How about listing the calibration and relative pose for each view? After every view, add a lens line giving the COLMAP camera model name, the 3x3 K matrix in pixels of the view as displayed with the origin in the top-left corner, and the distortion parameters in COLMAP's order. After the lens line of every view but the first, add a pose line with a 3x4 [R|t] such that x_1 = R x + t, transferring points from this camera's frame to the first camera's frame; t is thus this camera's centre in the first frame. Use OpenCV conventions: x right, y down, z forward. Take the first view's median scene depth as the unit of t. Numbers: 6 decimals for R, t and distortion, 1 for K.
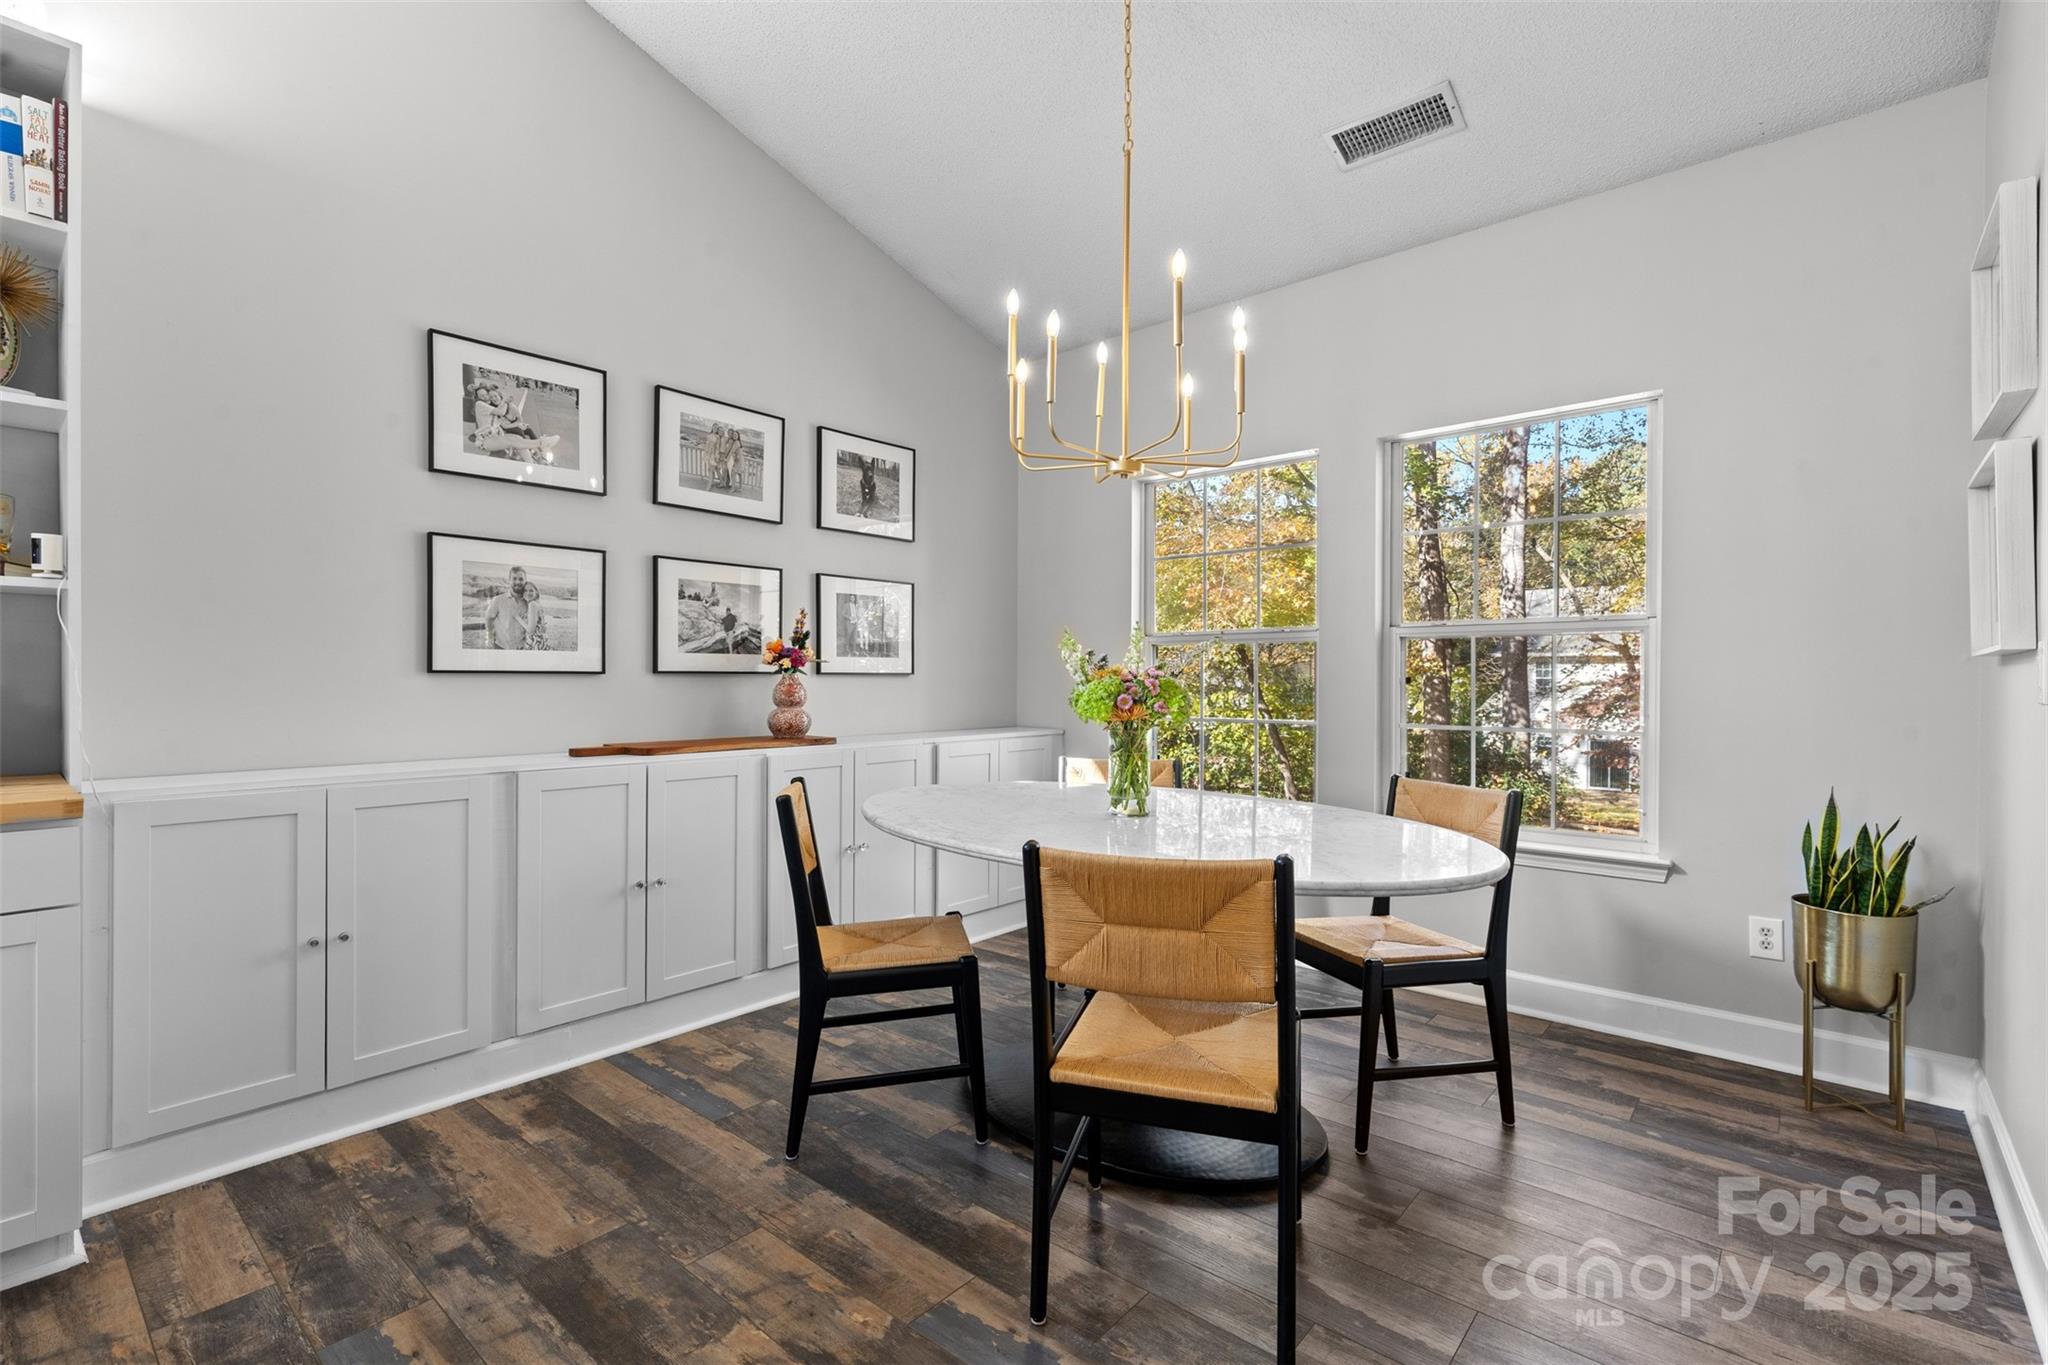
lens RADIAL K [[918.9, 0, 1018.1], [0, 918.9, 679.1], [0, 0, 1]] dist [0.006291, -0.000097]
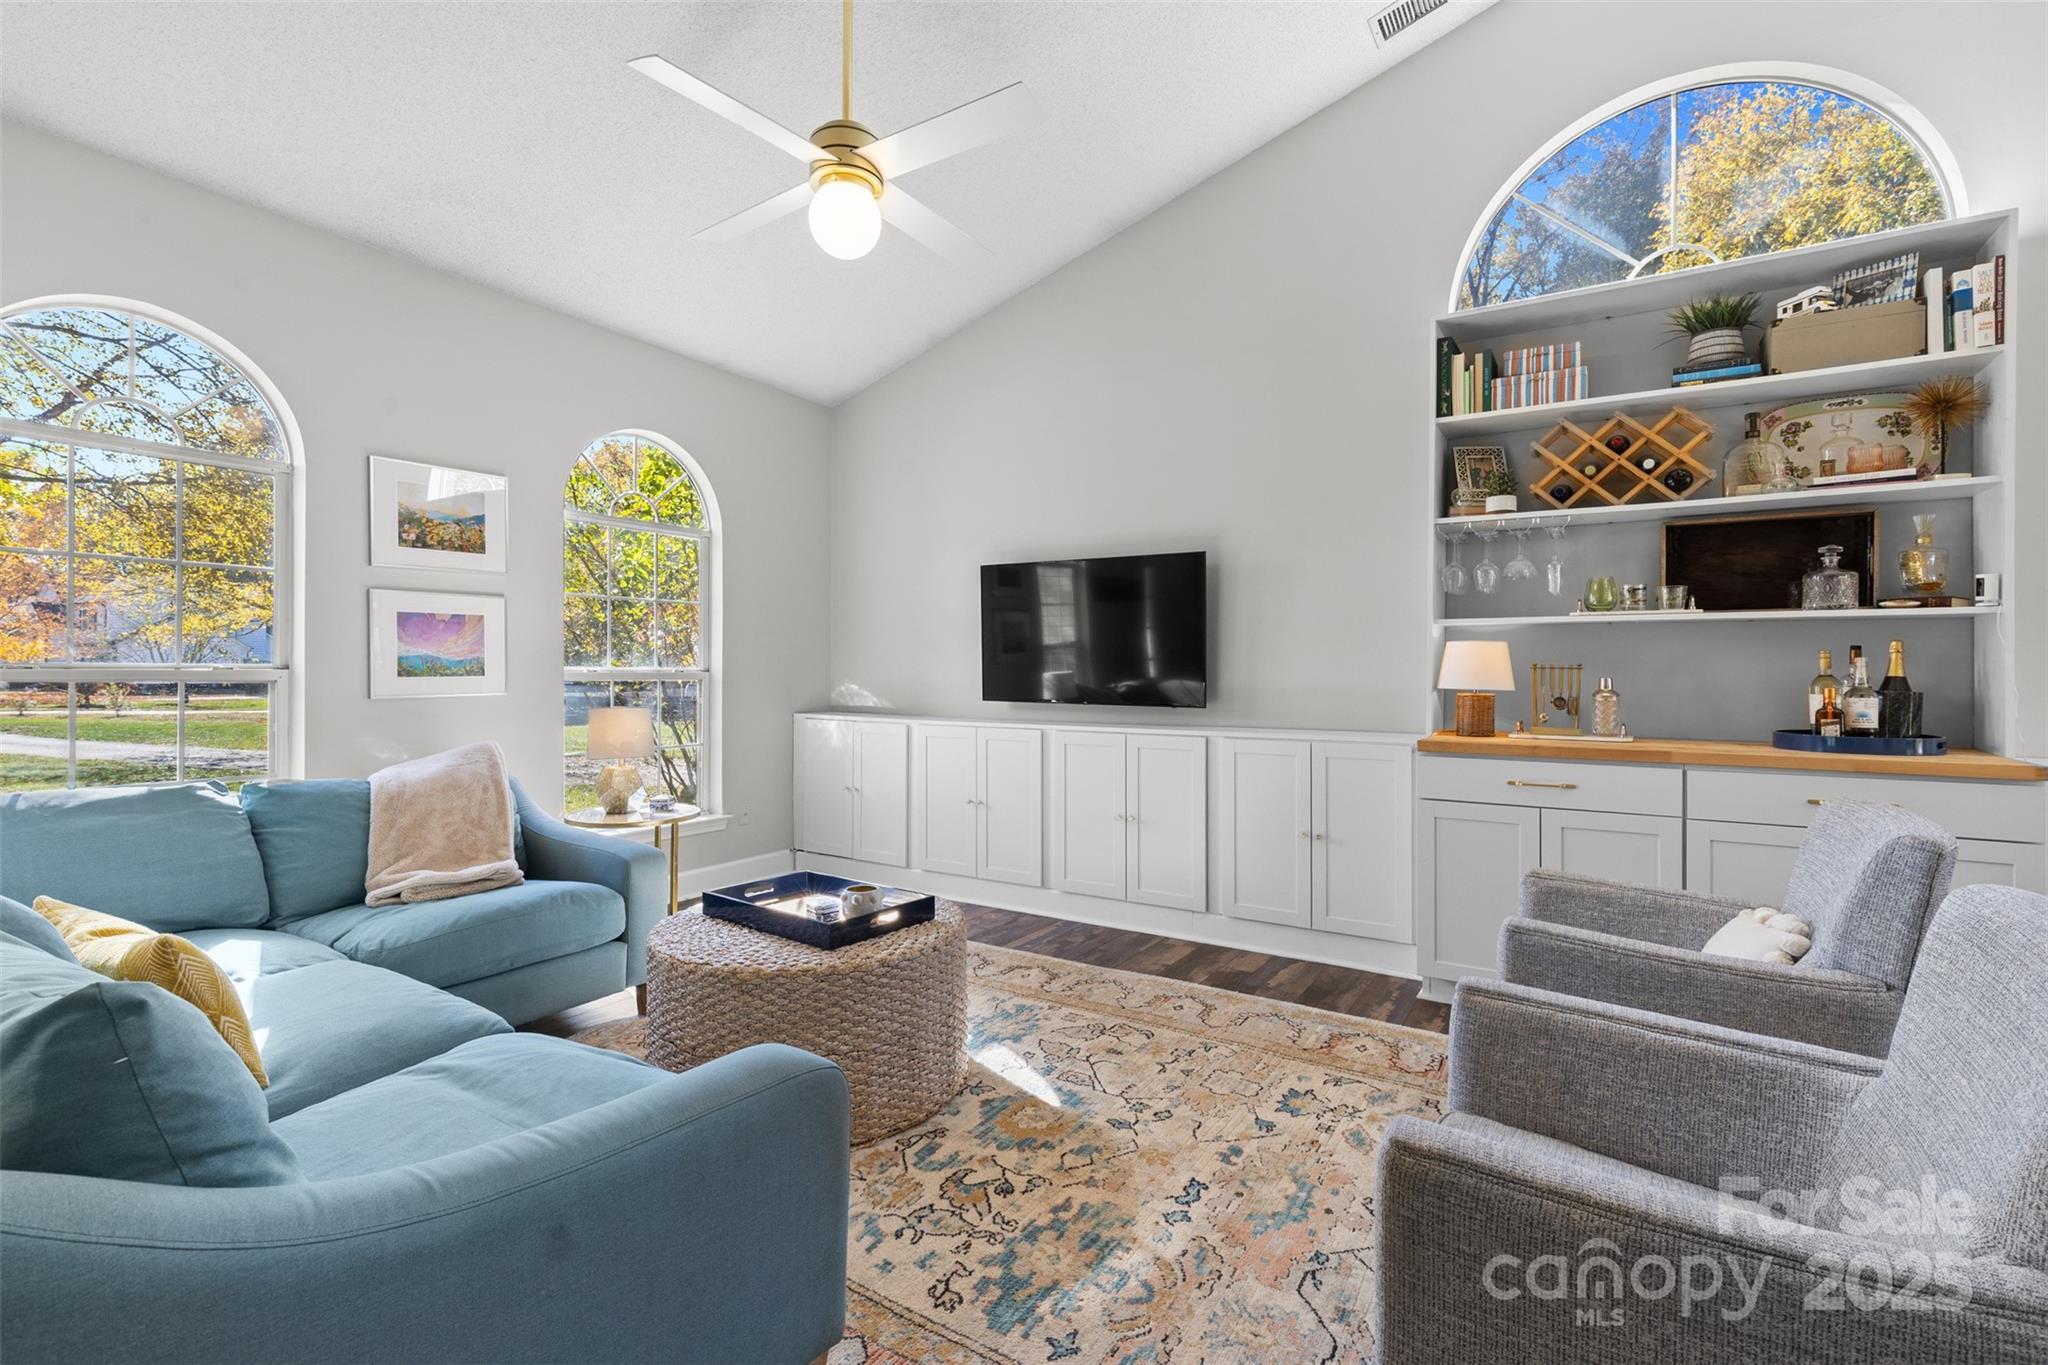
lens RADIAL K [[926.5, 0, 1012.7], [0, 926.5, 677.3], [0, 0, 1]] dist [0.004544, -0.000310]
pose [[0.141039, 0.002856, -0.990000, 0.096534], [-0.001721, 0.999995, 0.002640, -0.003247], [0.990003, 0.001331, 0.141043, -0.497802]]
